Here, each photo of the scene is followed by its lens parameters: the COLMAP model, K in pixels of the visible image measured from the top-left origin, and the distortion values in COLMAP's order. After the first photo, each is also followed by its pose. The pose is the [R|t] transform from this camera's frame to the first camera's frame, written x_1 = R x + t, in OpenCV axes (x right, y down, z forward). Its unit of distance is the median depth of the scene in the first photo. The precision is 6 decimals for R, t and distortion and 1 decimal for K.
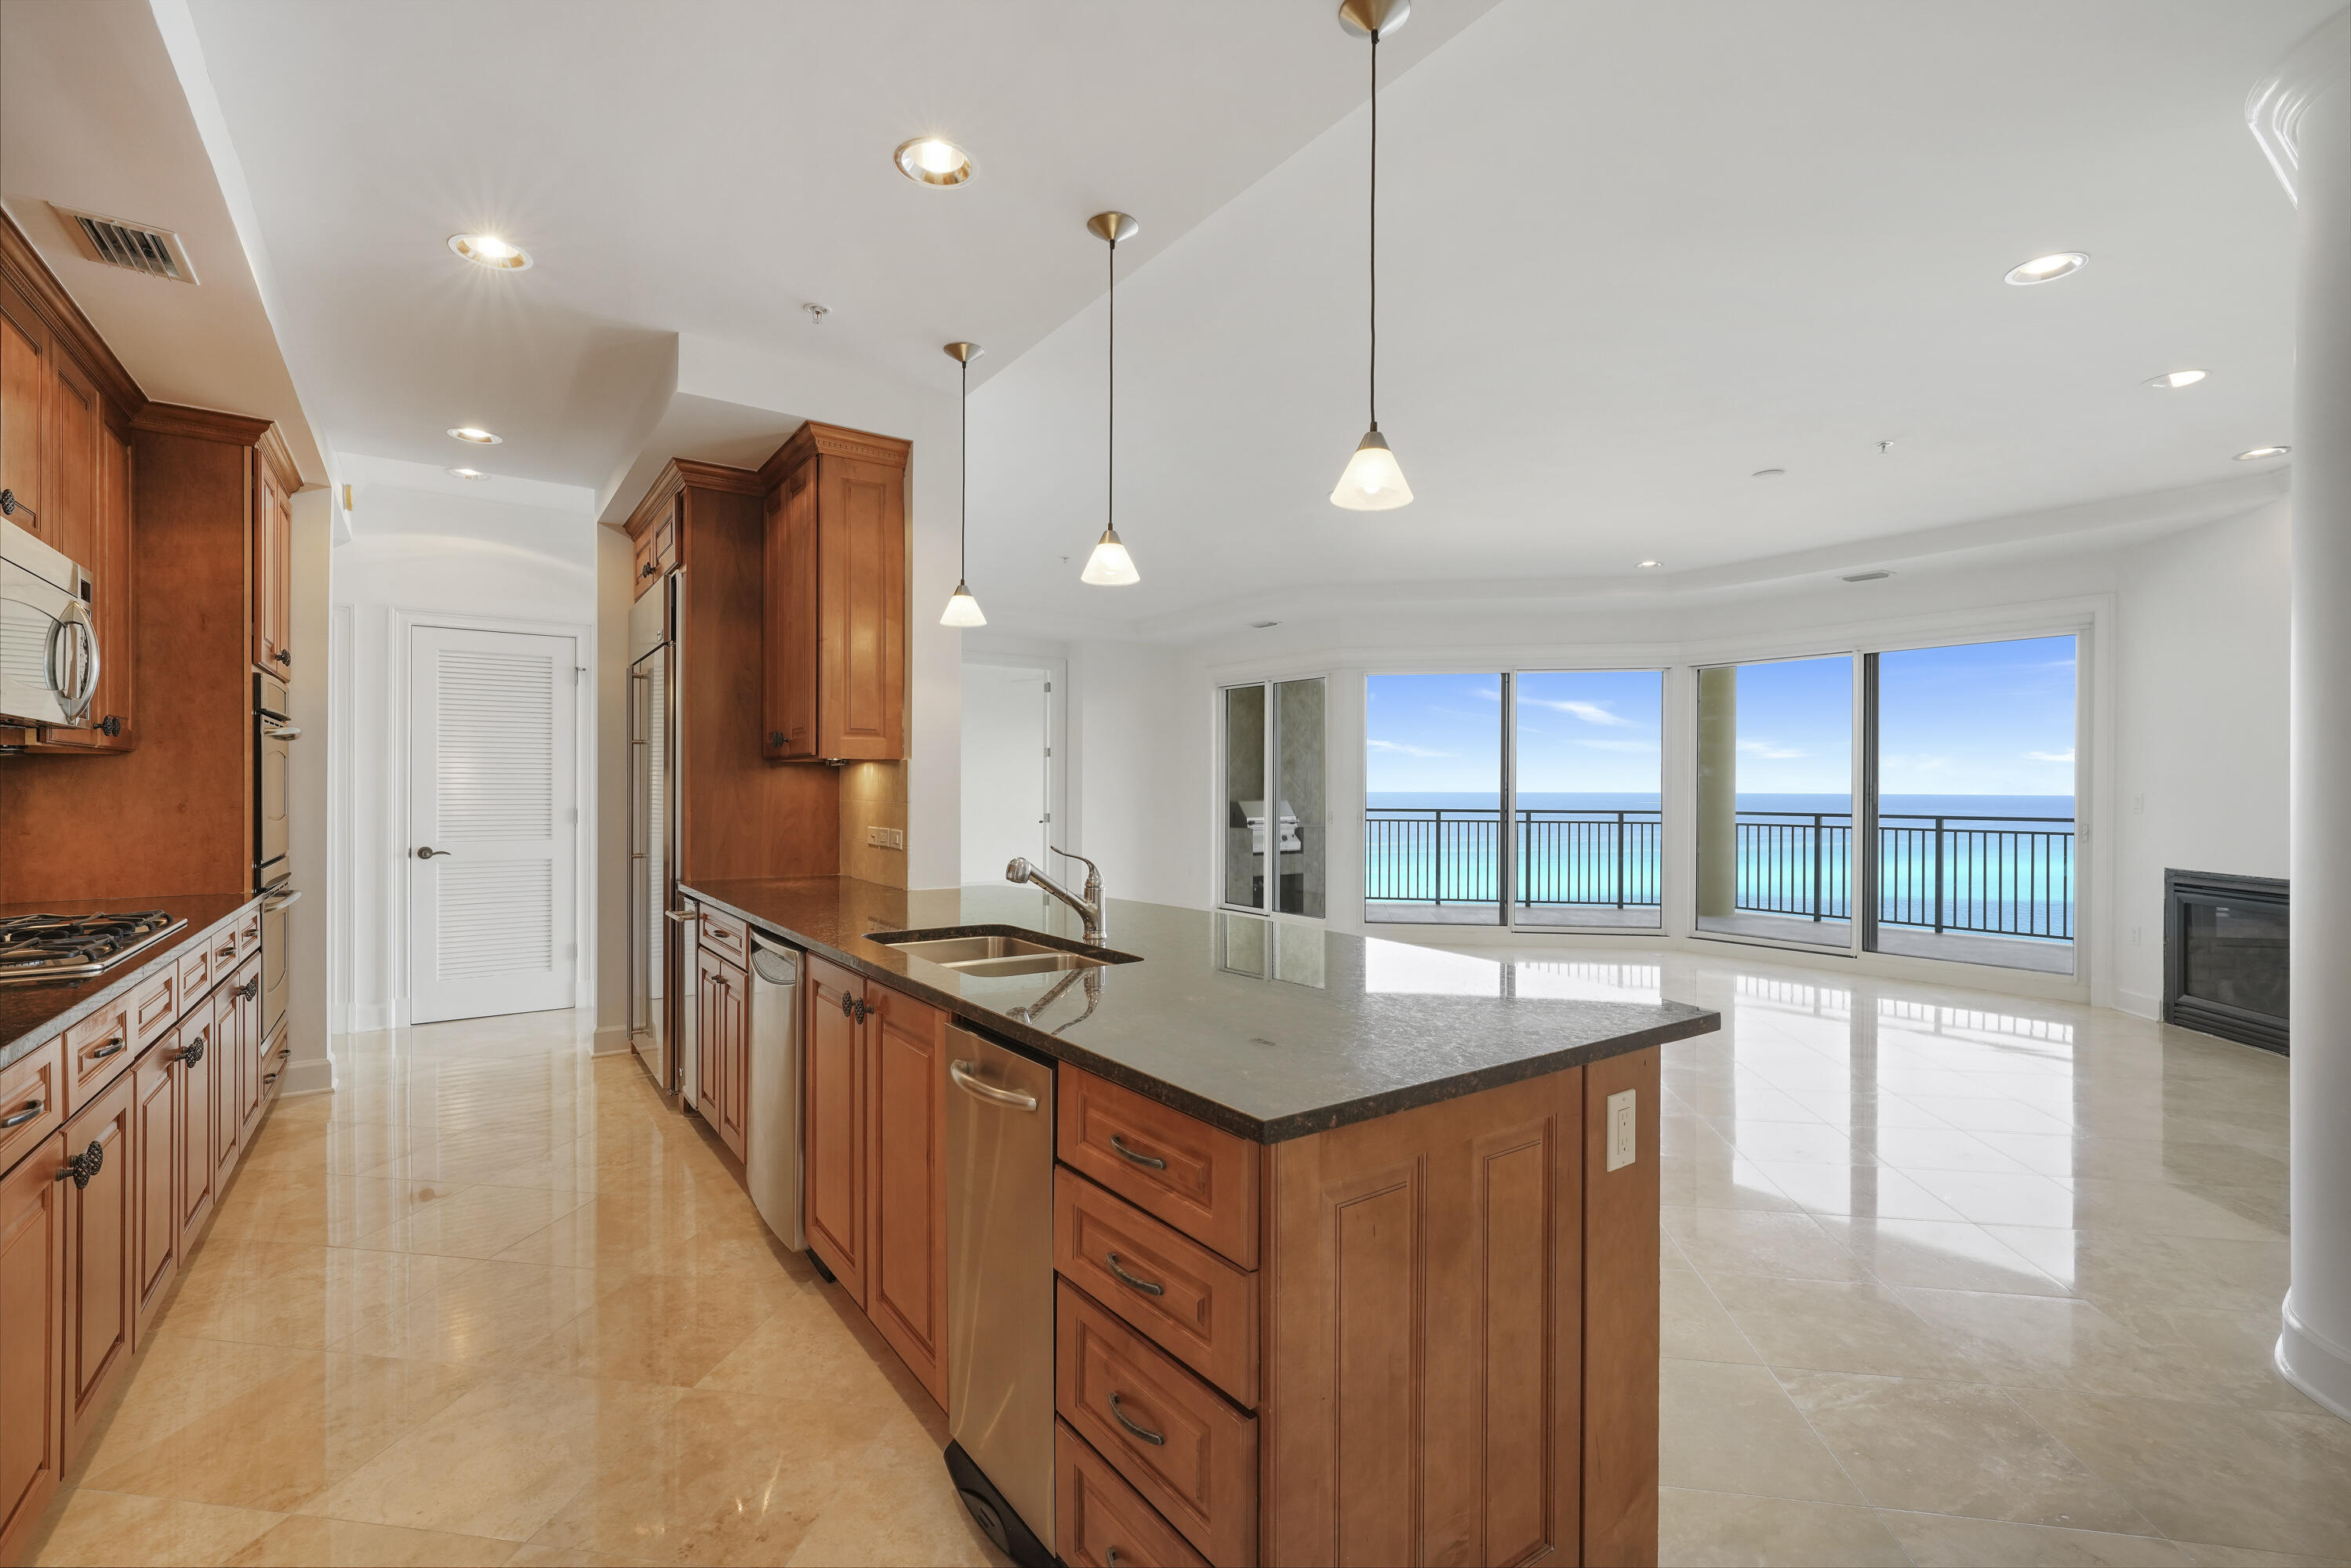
lens RADIAL K [[1049.3, 0, 1178.4], [0, 1049.3, 774.1], [0, 0, 1]] dist [-0.003223, -0.000061]
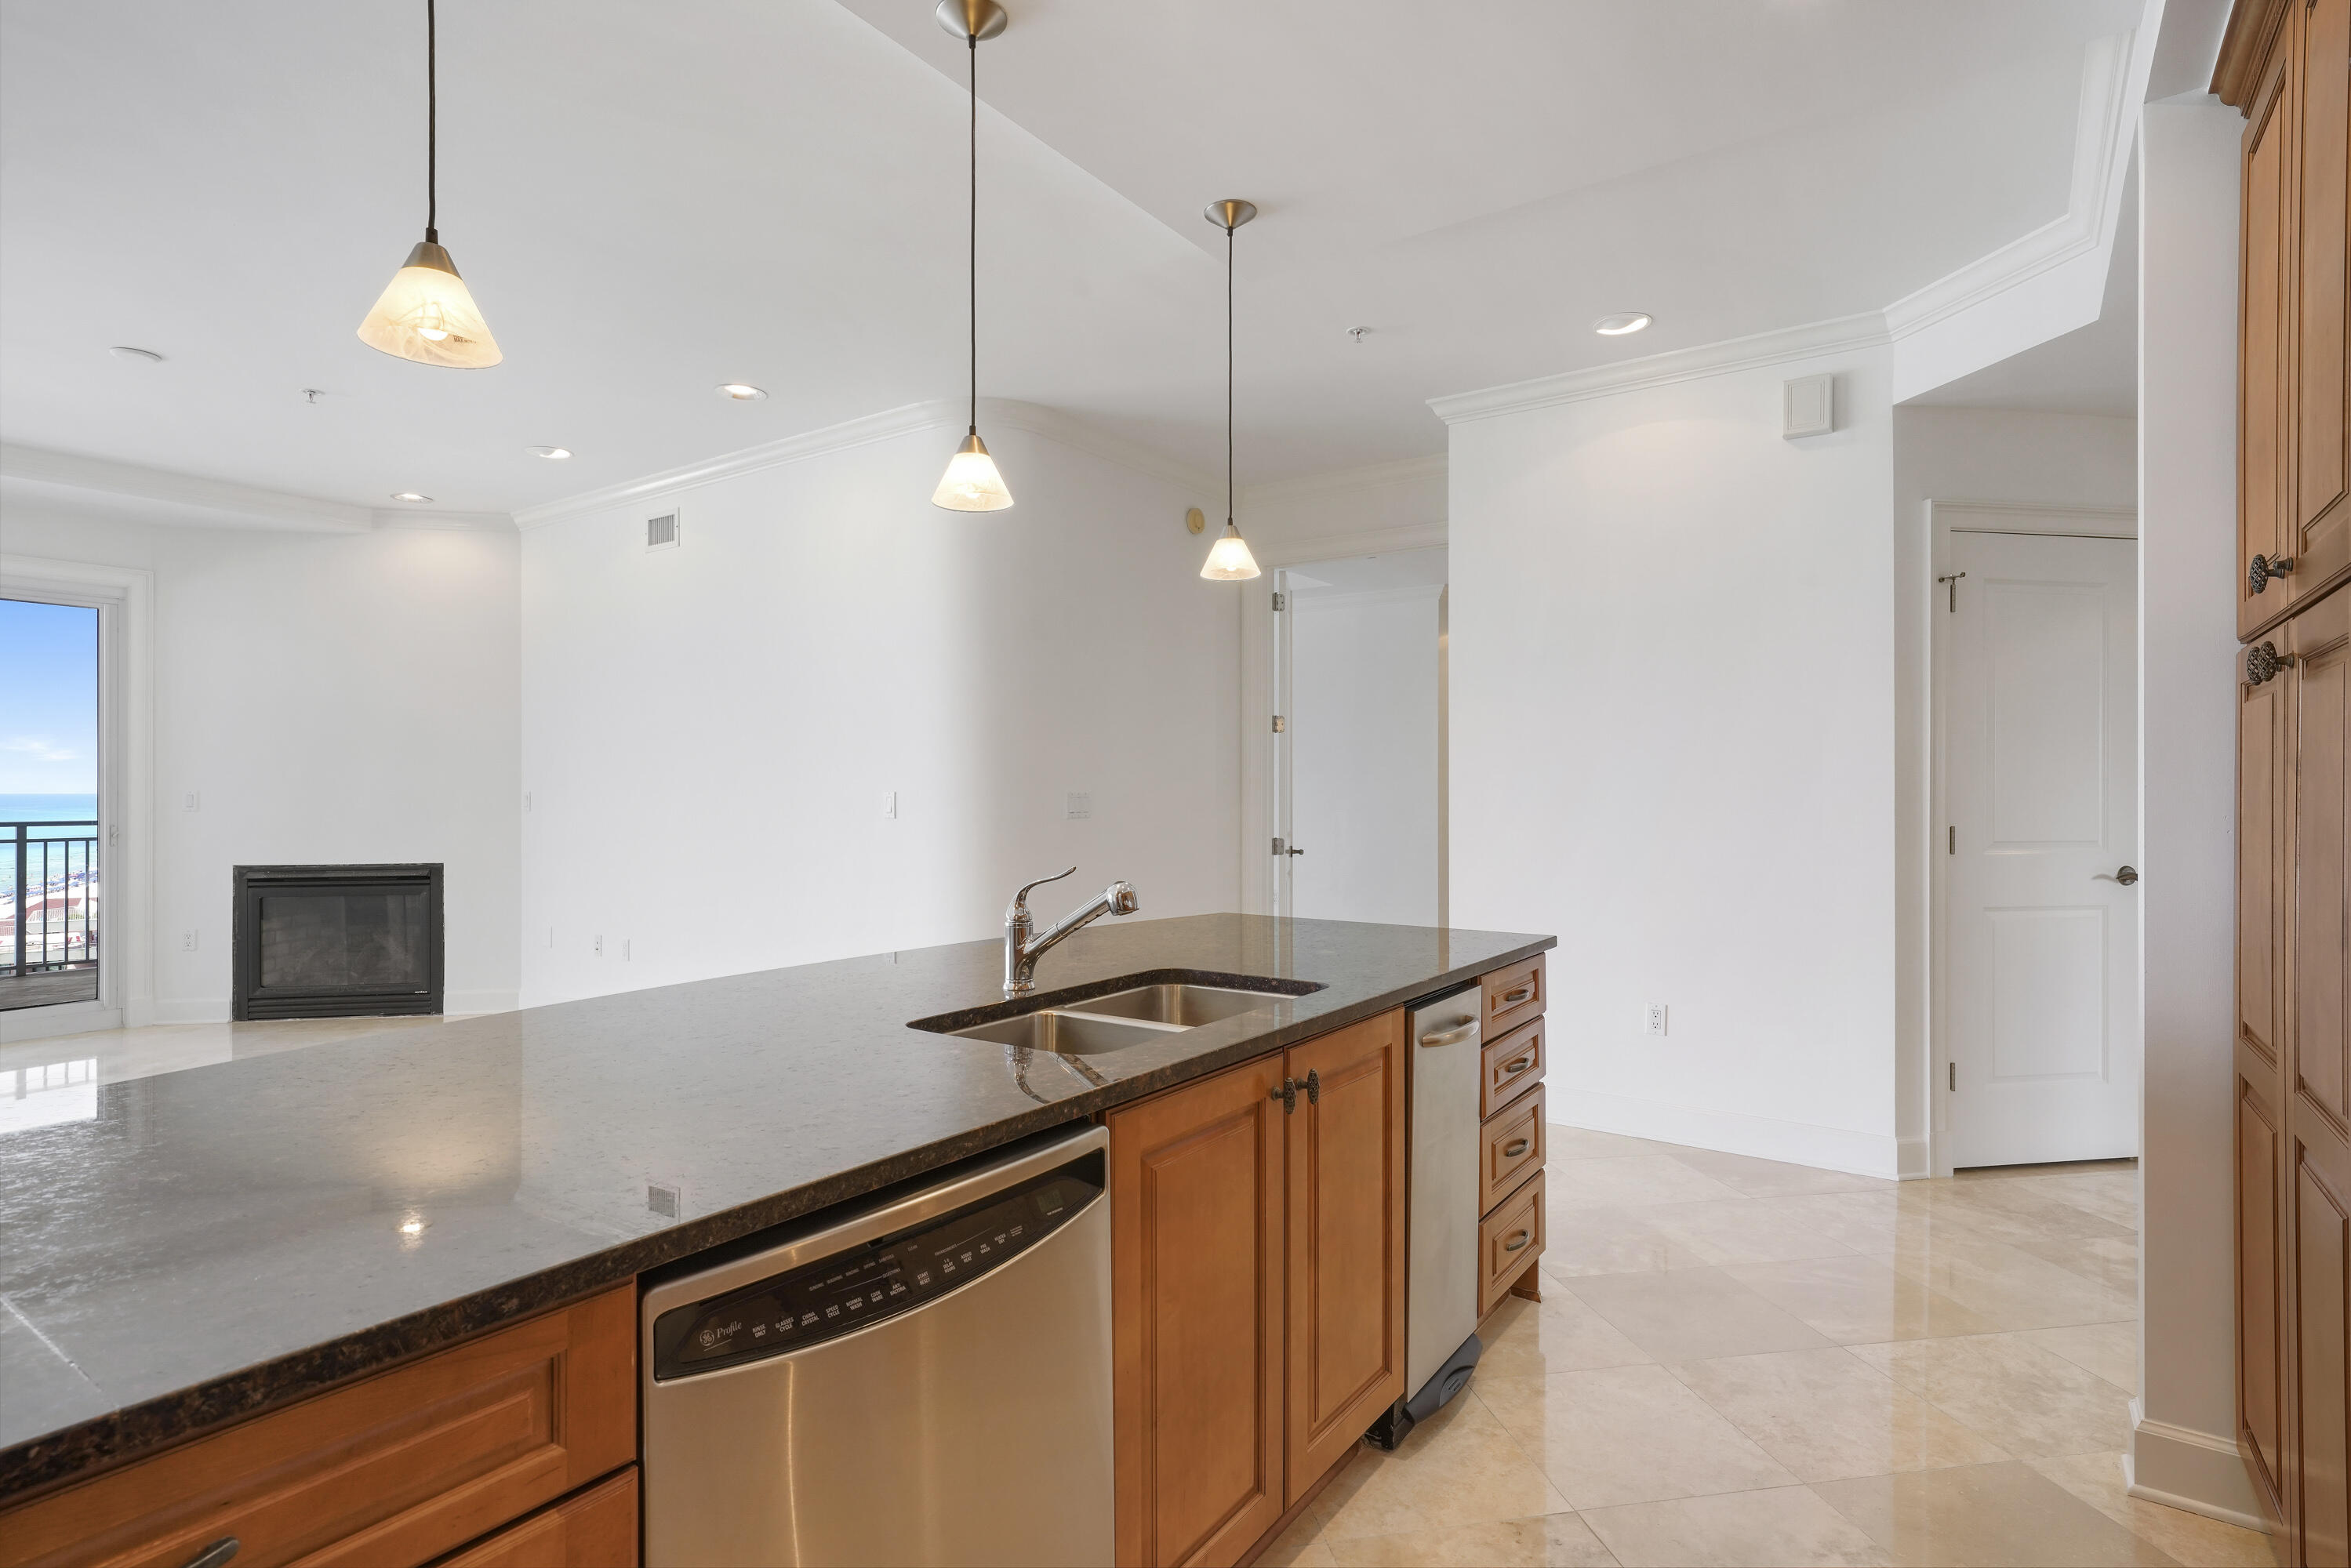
lens RADIAL K [[1191.8, 0, 1167.8], [0, 1191.8, 789.6], [0, 0, 1]] dist [0.004739, 0.001031]
pose [[-0.337515, -0.004473, 0.941310, -0.426387], [-0.003838, 0.999987, 0.003375, 0.009896], [-0.941312, -0.002474, -0.337528, 0.544258]]
